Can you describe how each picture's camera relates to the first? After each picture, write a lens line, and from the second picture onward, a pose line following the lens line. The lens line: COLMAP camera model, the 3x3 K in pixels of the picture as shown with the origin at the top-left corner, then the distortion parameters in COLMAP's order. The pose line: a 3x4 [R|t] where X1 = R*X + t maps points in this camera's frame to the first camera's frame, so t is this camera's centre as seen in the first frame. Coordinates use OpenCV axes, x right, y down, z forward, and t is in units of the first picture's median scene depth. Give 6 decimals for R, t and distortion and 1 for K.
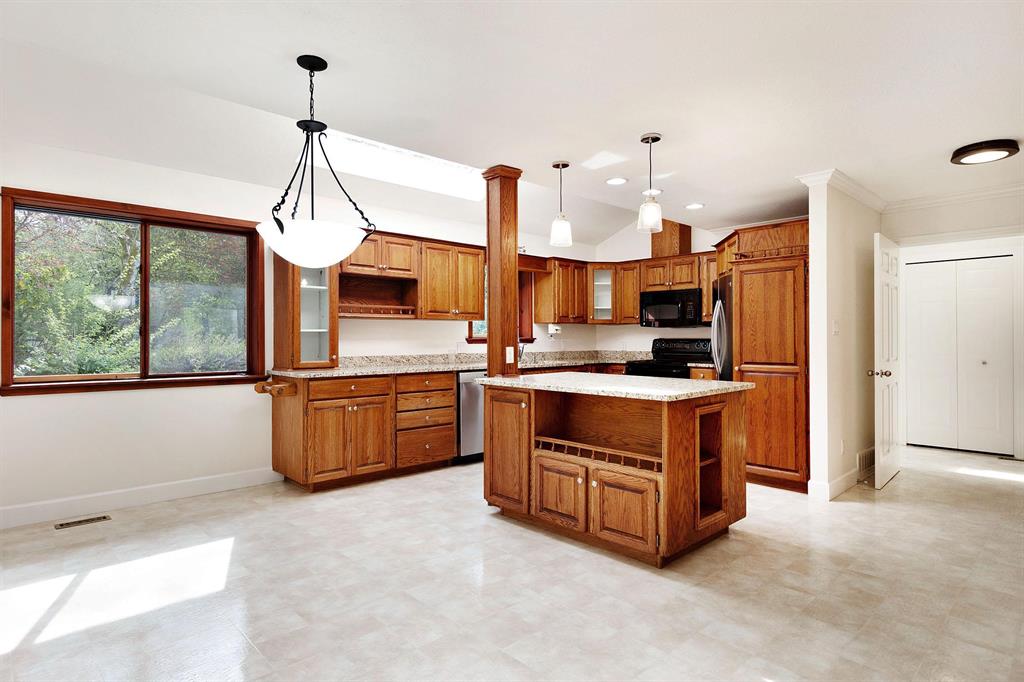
lens RADIAL K [[560.3, 0, 511.3], [0, 560.3, 339.7], [0, 0, 1]] dist [-0.005547, -0.000701]
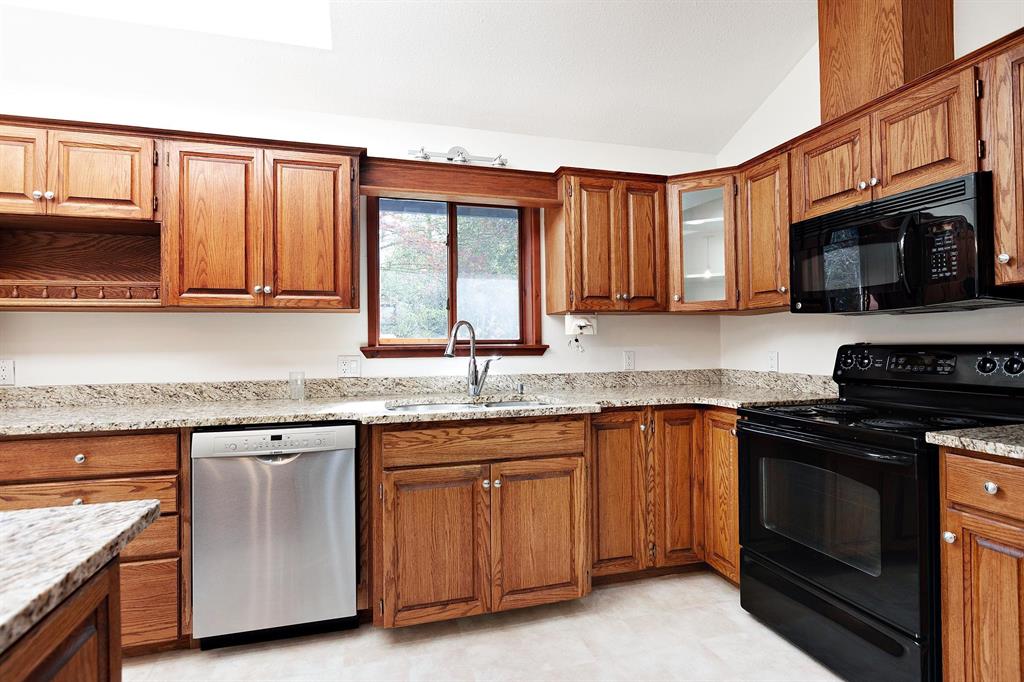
lens RADIAL K [[506.2, 0, 506.0], [0, 506.2, 335.5], [0, 0, 1]] dist [0.002669, -0.000615]
pose [[0.882432, -0.015981, -0.470169, 0.232261], [0.007075, 0.999761, -0.020703, -0.002453], [0.470387, 0.014943, 0.882334, 0.629454]]
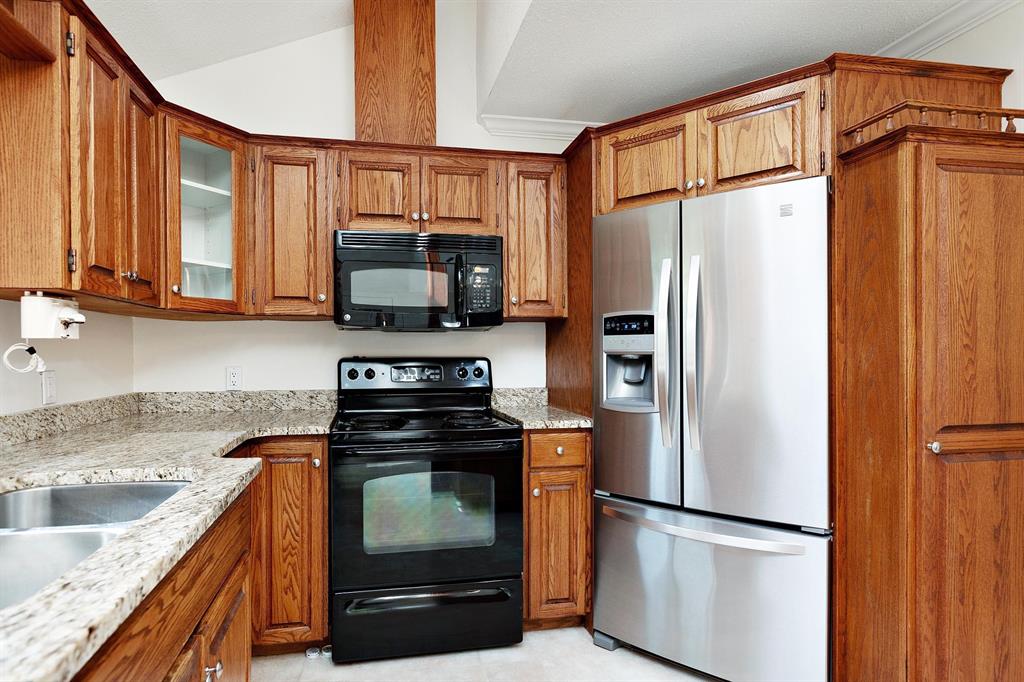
lens RADIAL K [[549.4, 0, 479.3], [0, 549.4, 353.9], [0, 0, 1]] dist [0.001877, 0.000014]
pose [[0.543614, -0.003949, 0.839326, -0.017802], [0.005399, 0.999985, 0.001208, -0.004758], [-0.839318, 0.003875, 0.543627, 0.764843]]
